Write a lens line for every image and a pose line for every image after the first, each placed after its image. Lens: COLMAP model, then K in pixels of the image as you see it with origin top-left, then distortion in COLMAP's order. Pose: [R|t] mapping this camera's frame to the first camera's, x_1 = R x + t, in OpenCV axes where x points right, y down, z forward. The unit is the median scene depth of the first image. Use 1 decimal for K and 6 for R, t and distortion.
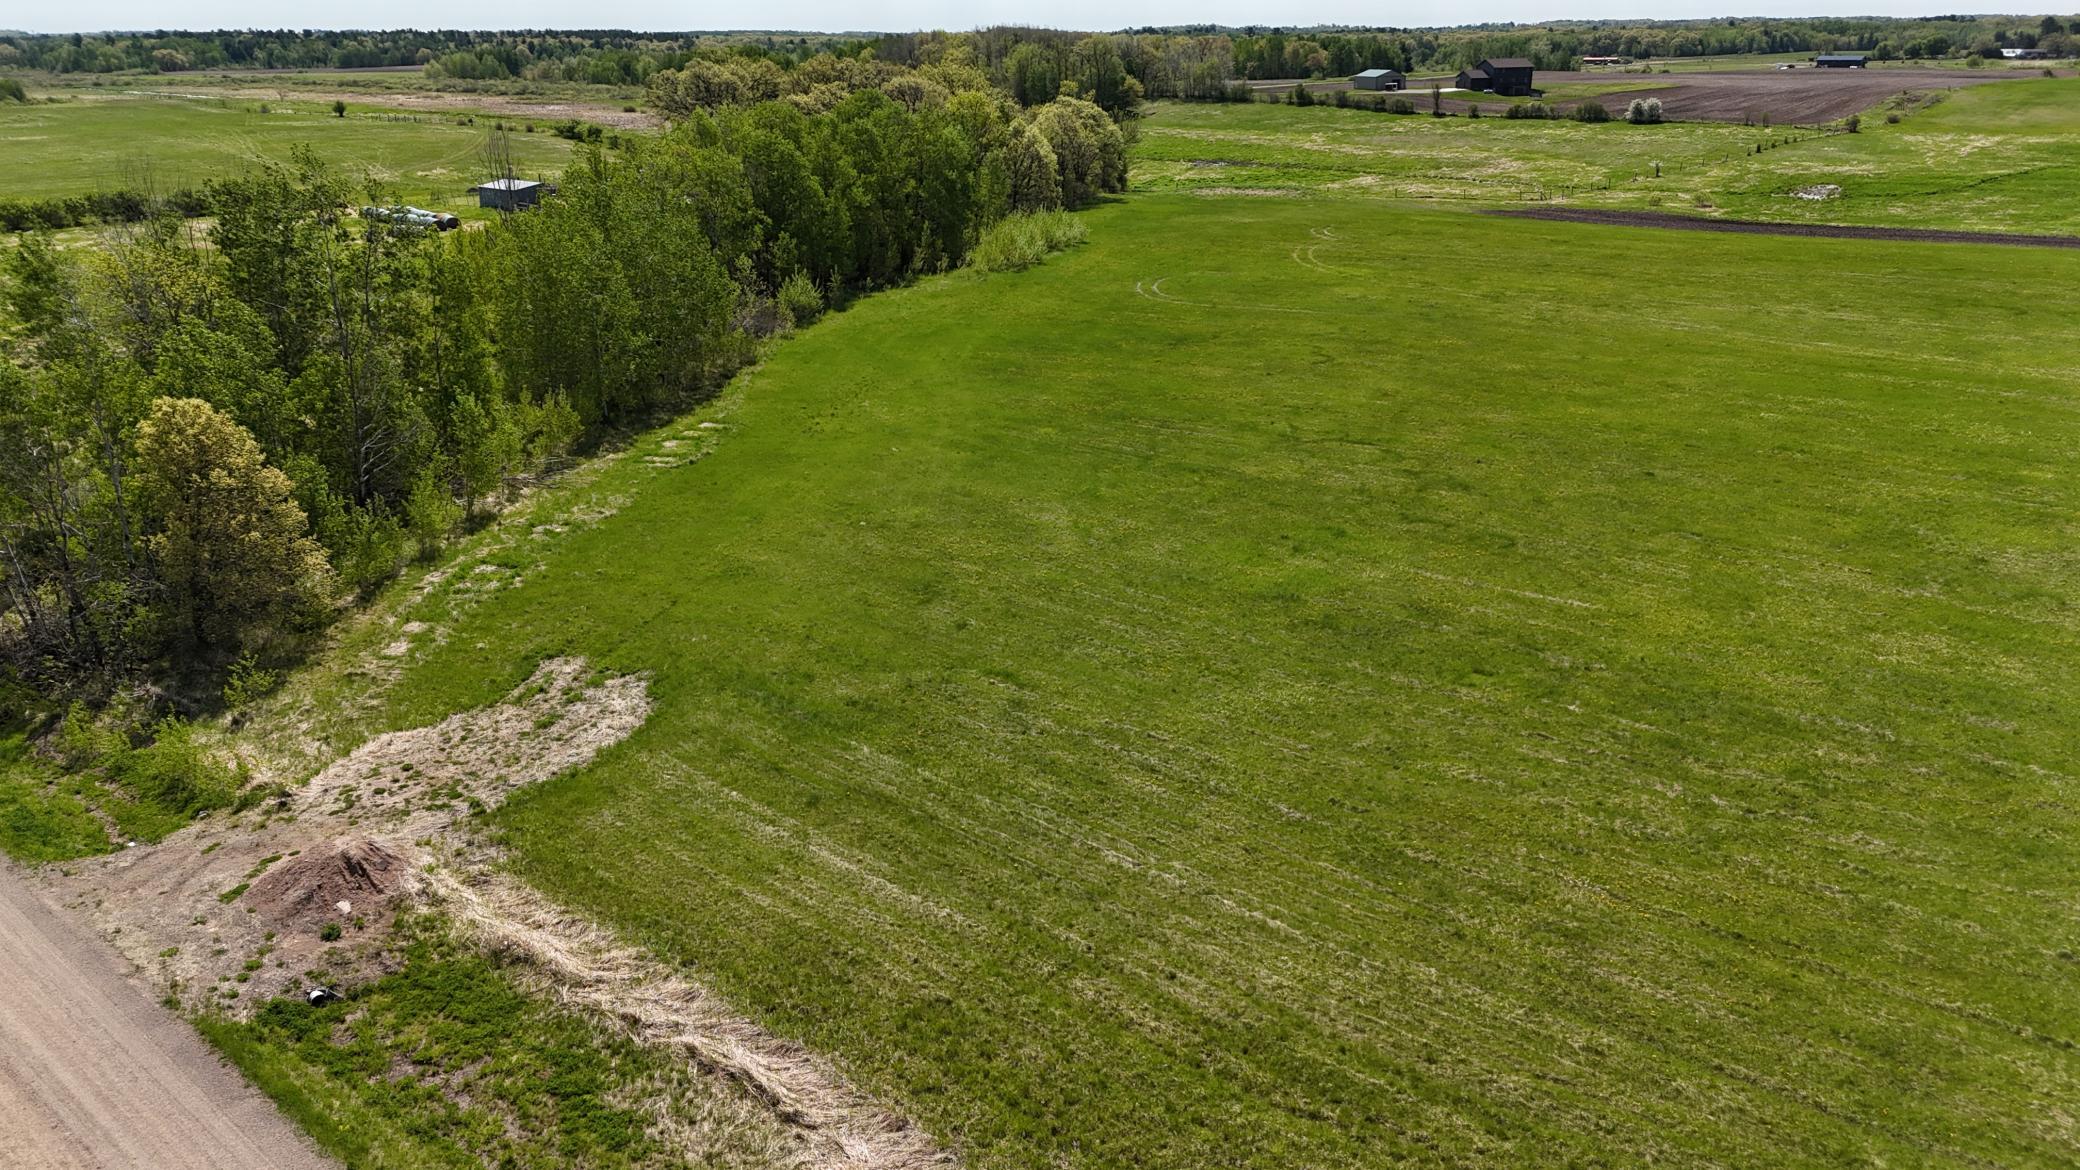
lens RADIAL K [[1511.3, 0, 1047.1], [0, 1511.3, 579.5], [0, 0, 1]] dist [0.081669, -0.090000]
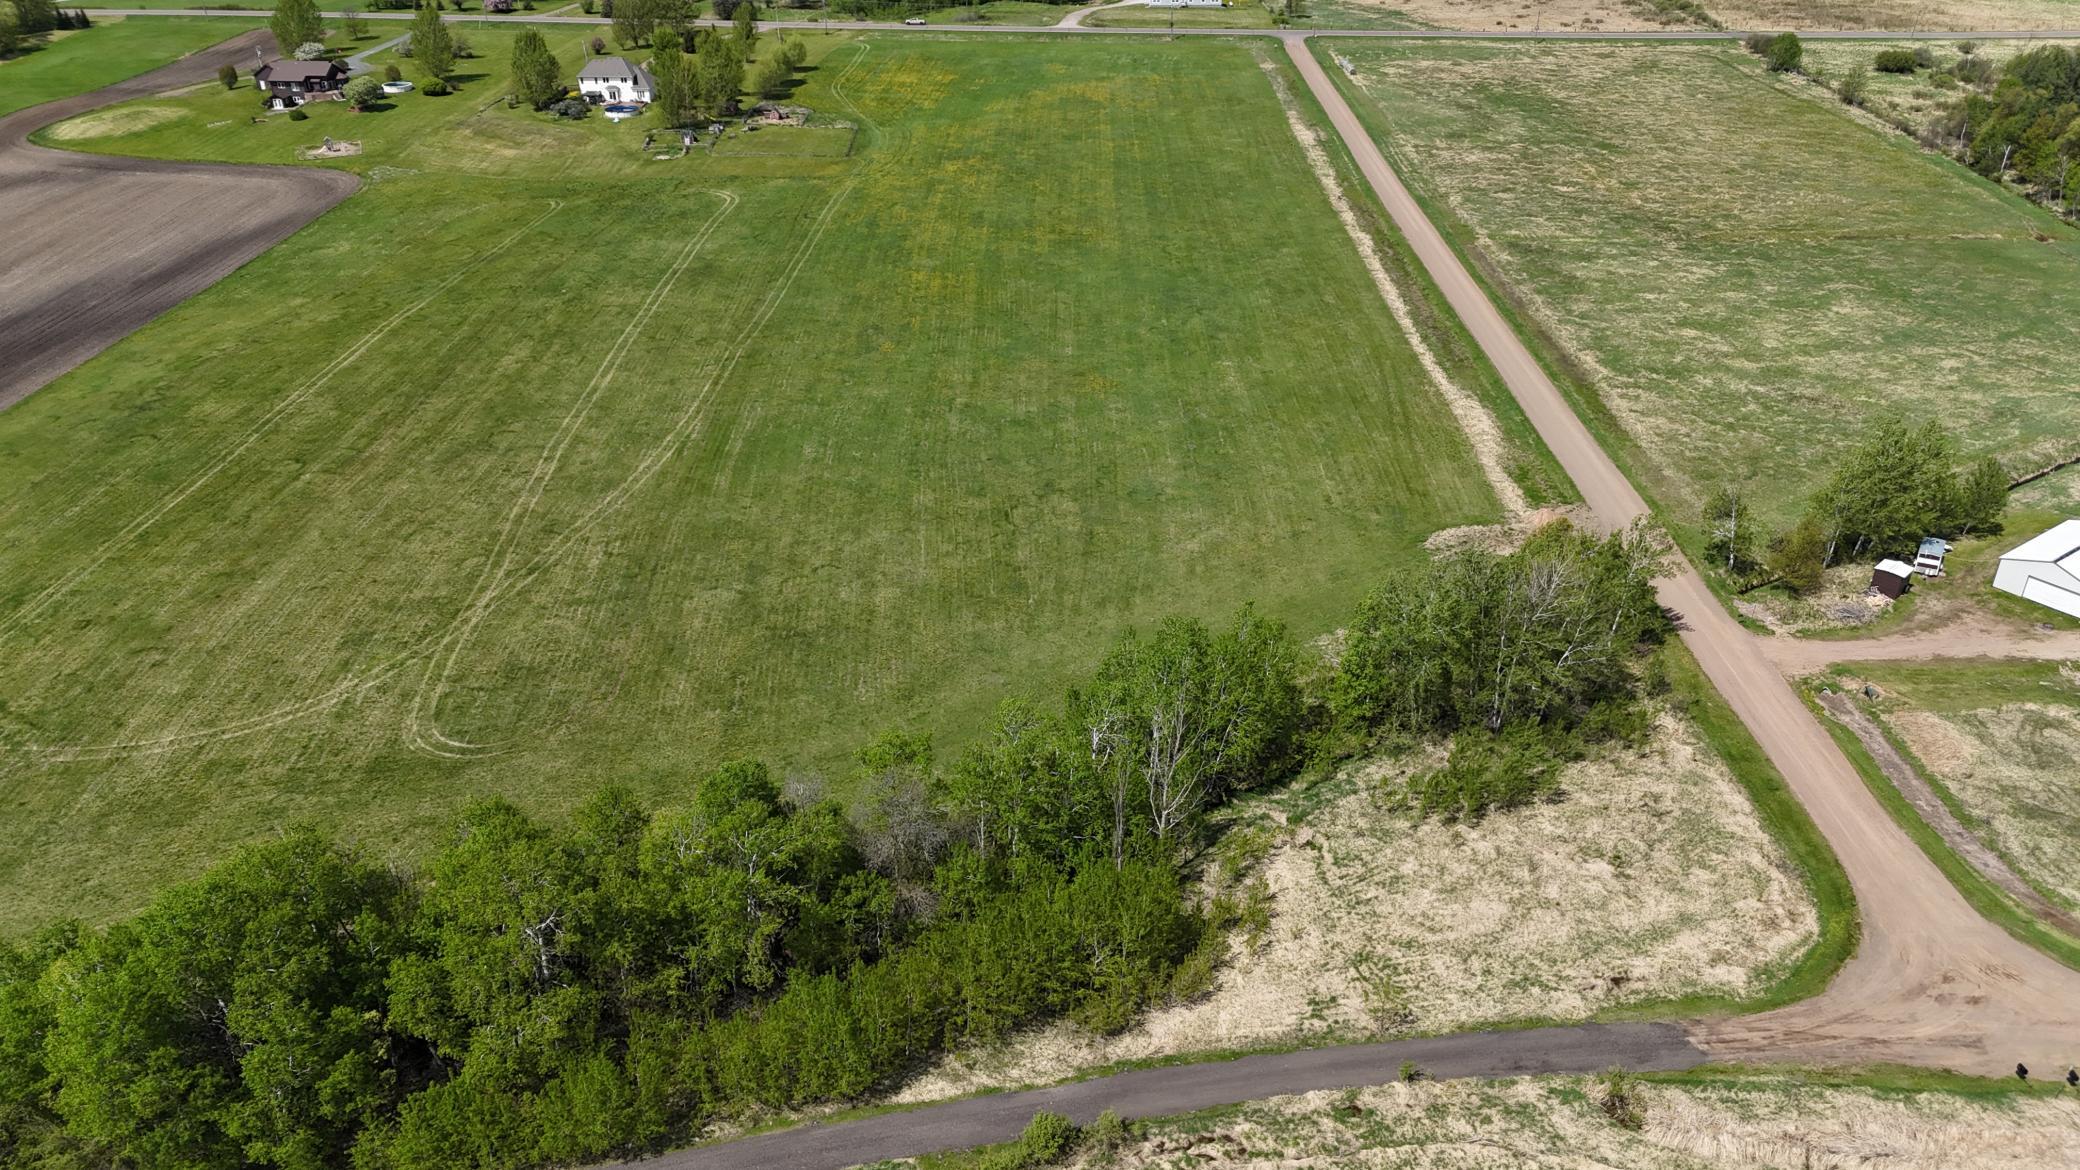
lens RADIAL K [[1517.6, 0, 1039.9], [0, 1517.6, 579.8], [0, 0, 1]] dist [0.072050, -0.072572]
pose [[-0.636133, -0.348114, 0.688587, -0.267314], [0.272552, 0.733524, 0.622621, -0.276074], [-0.721838, 0.583746, -0.371740, 0.390374]]
